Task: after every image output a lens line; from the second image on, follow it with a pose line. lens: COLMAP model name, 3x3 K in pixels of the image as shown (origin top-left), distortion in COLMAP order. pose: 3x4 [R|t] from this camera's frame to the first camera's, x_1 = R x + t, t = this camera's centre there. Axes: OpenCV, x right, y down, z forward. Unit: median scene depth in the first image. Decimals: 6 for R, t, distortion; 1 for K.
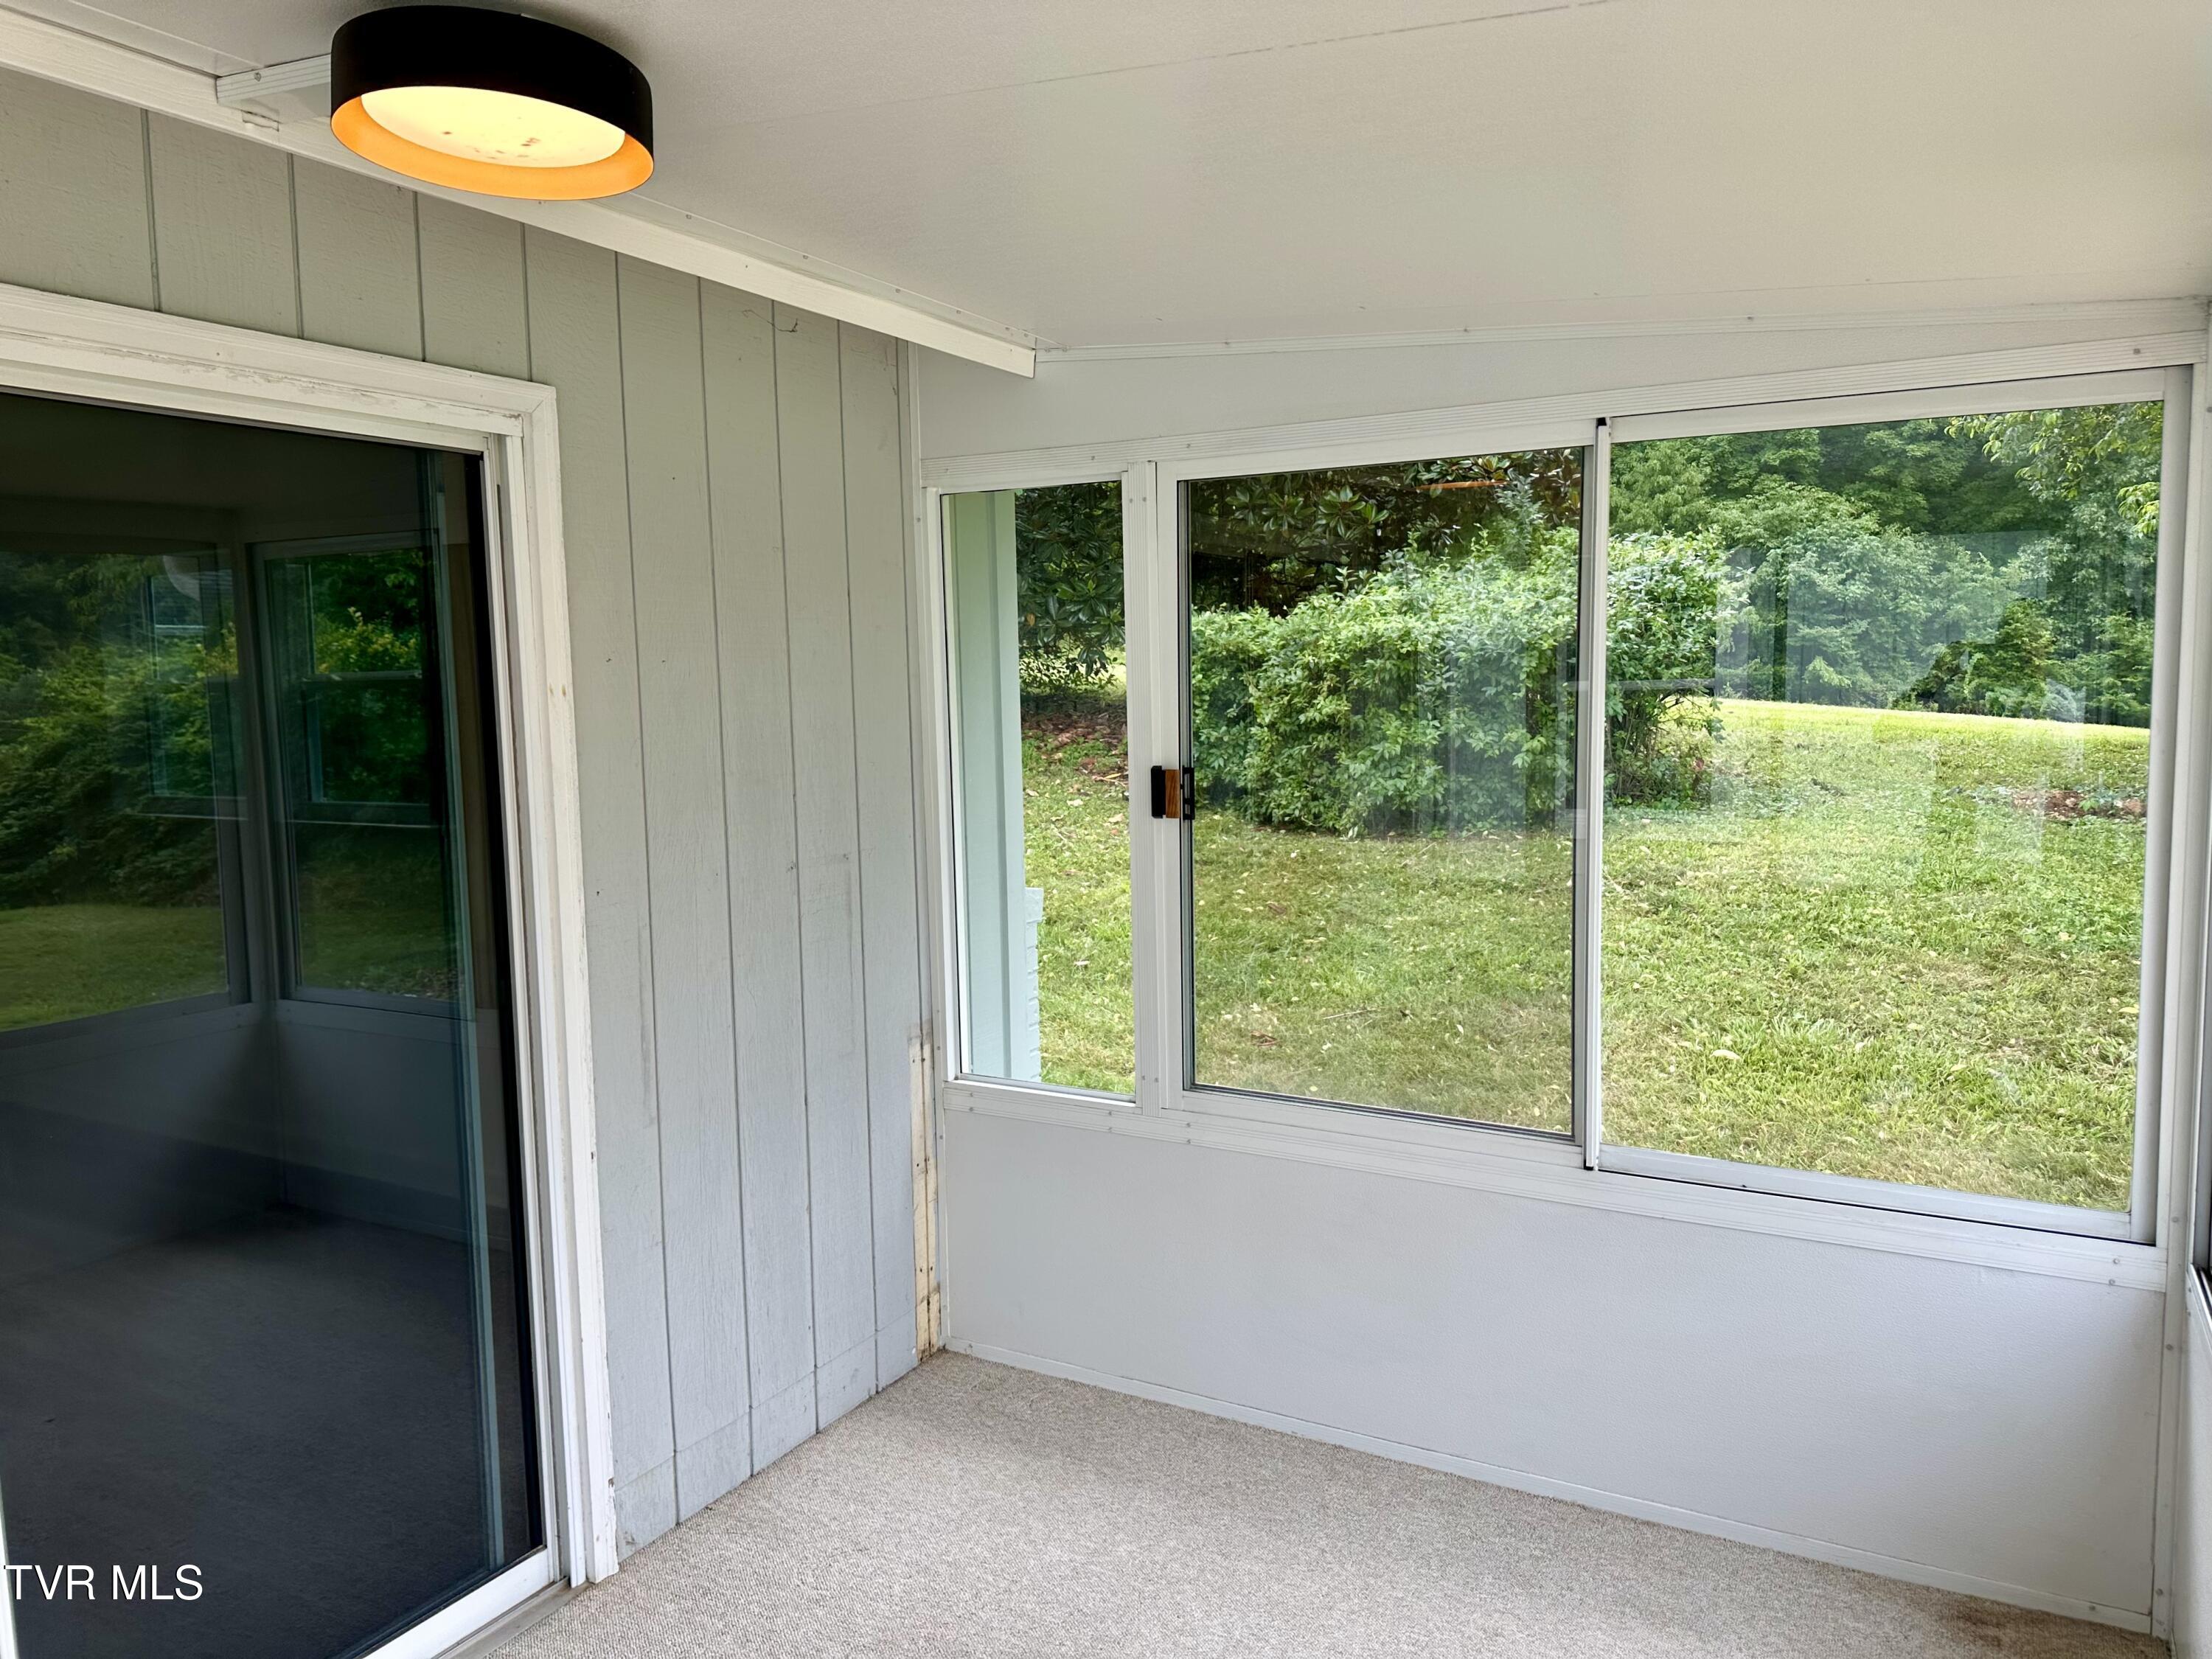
lens RADIAL K [[1575.2, 0, 1106.0], [0, 1575.2, 829.5], [0, 0, 1]] dist [0.059242, -0.068273]
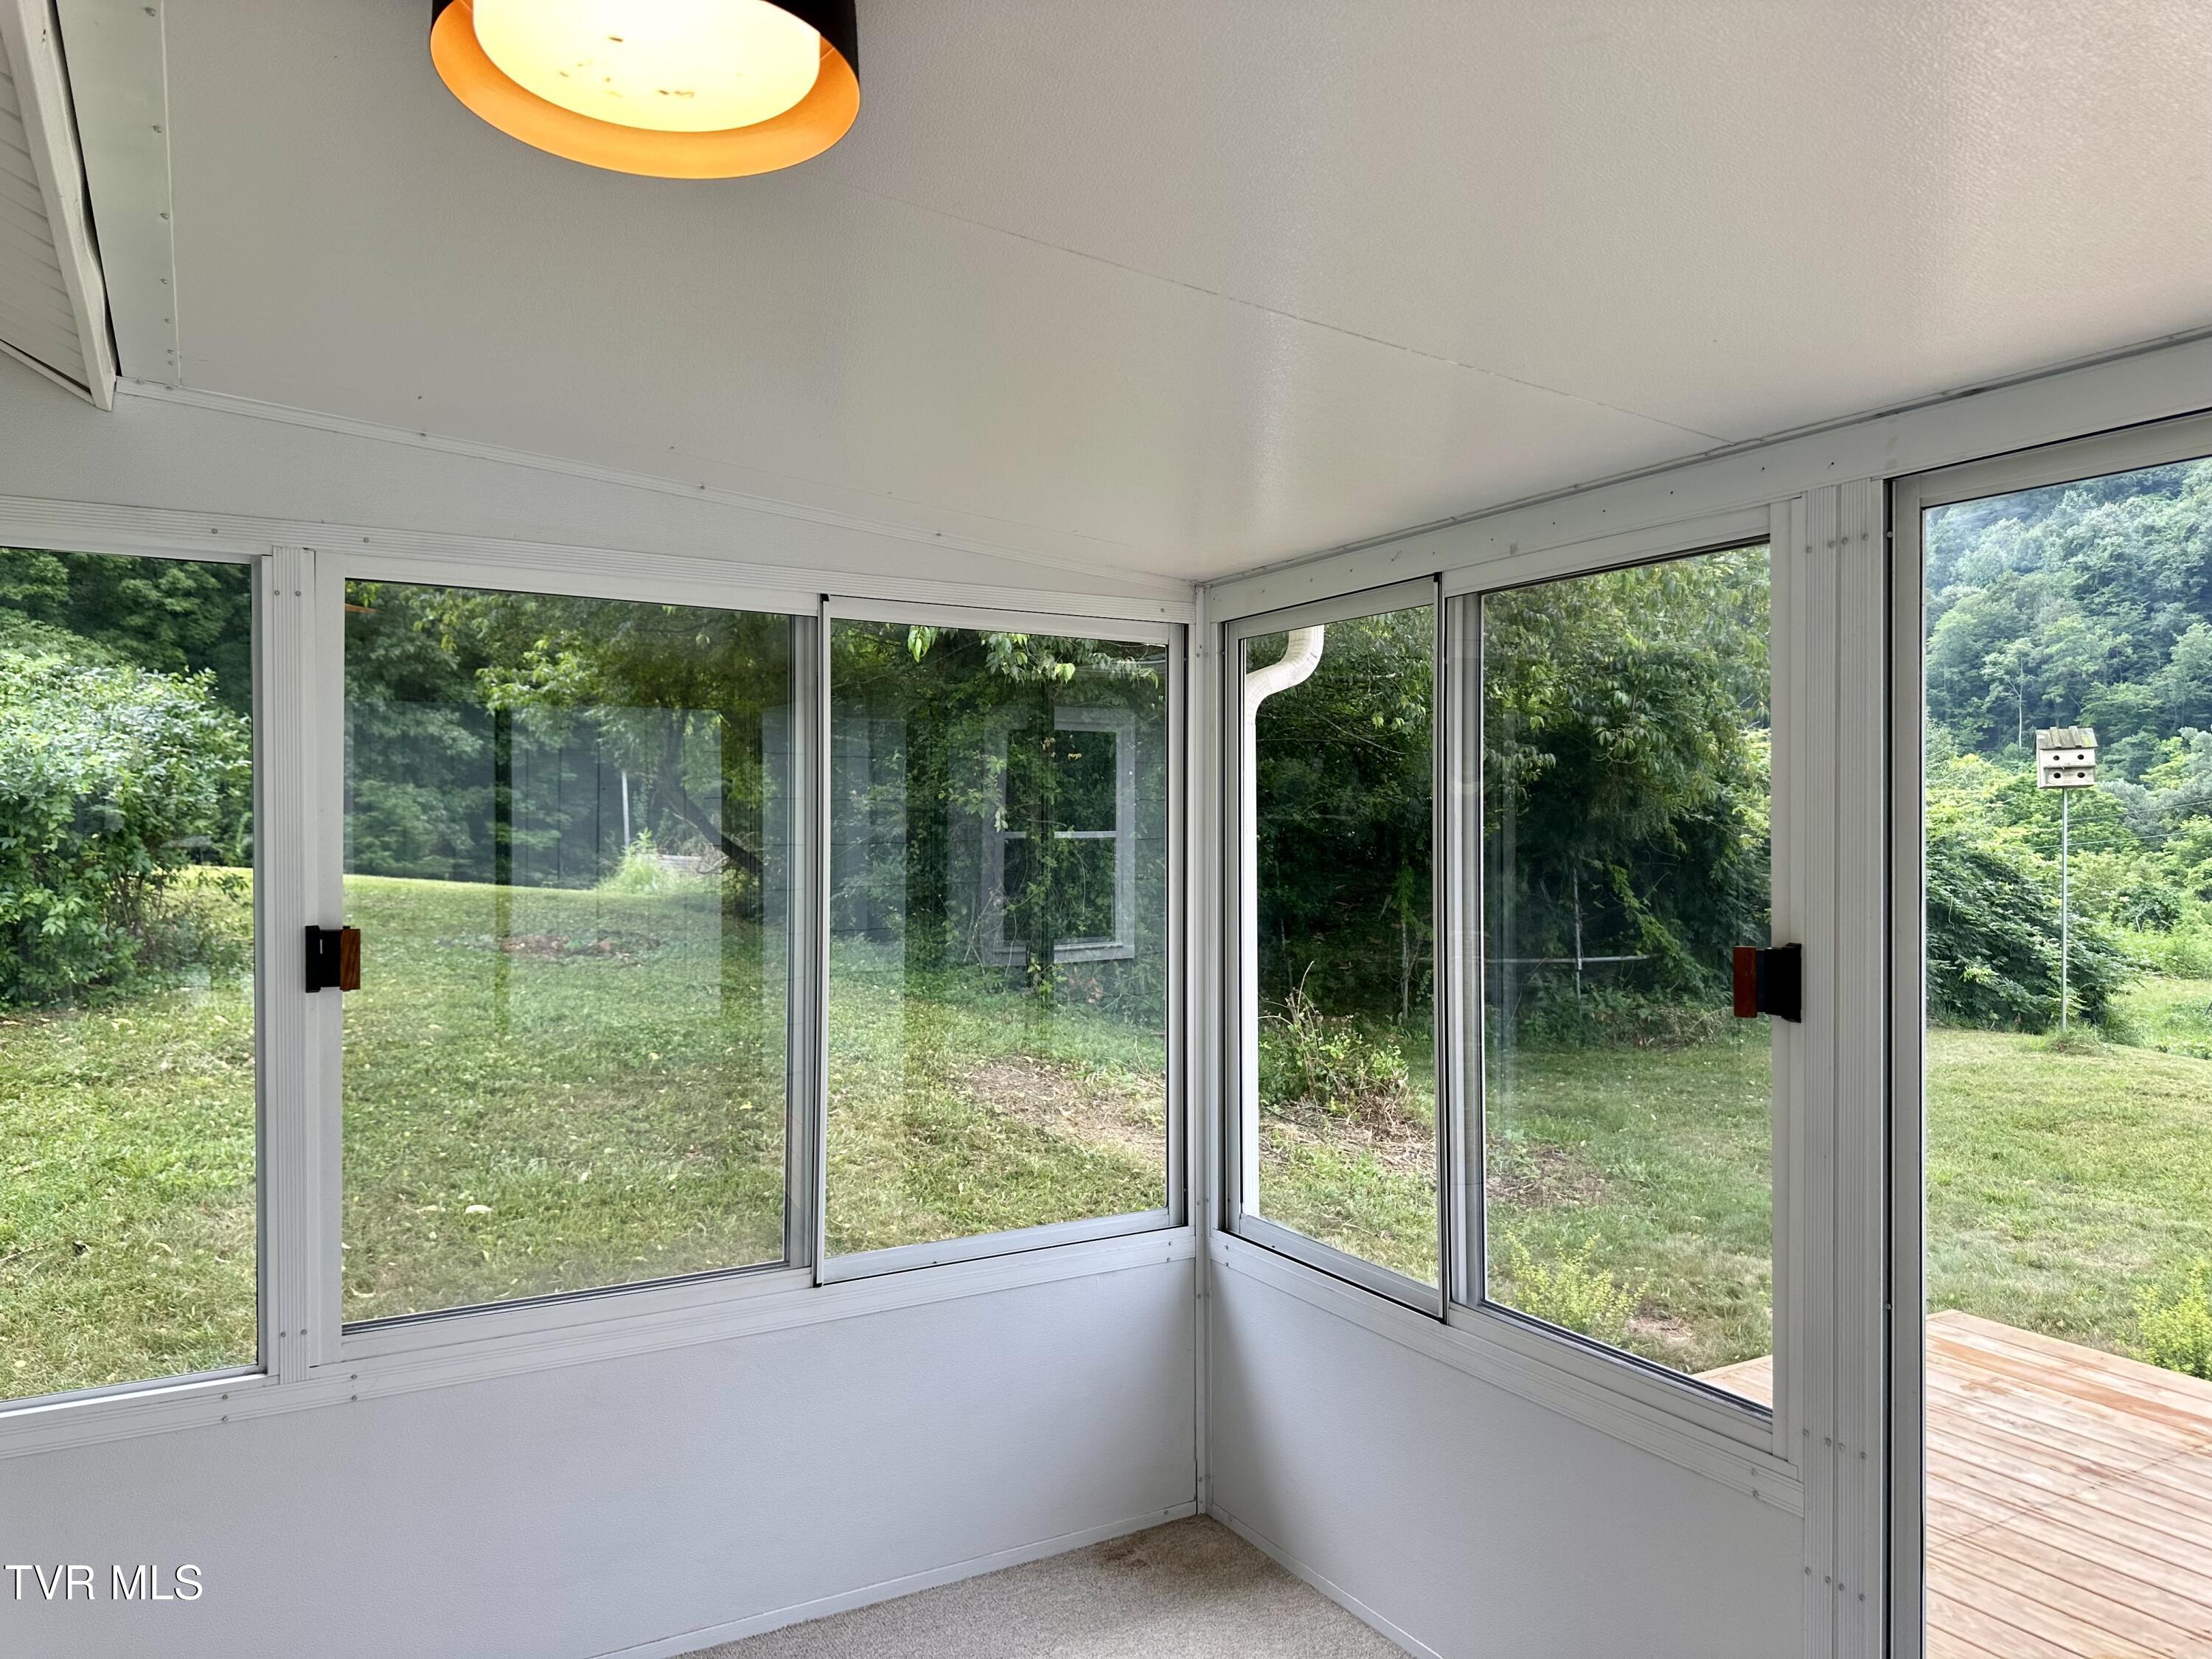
lens RADIAL K [[1562.0, 0, 1117.4], [0, 1562.0, 831.4], [0, 0, 1]] dist [0.134046, -0.200839]
pose [[0.496064, 0.012040, 0.868203, -0.289417], [0.073934, 0.995687, -0.056051, -0.008262], [-0.865133, 0.091995, 0.493034, 0.154065]]
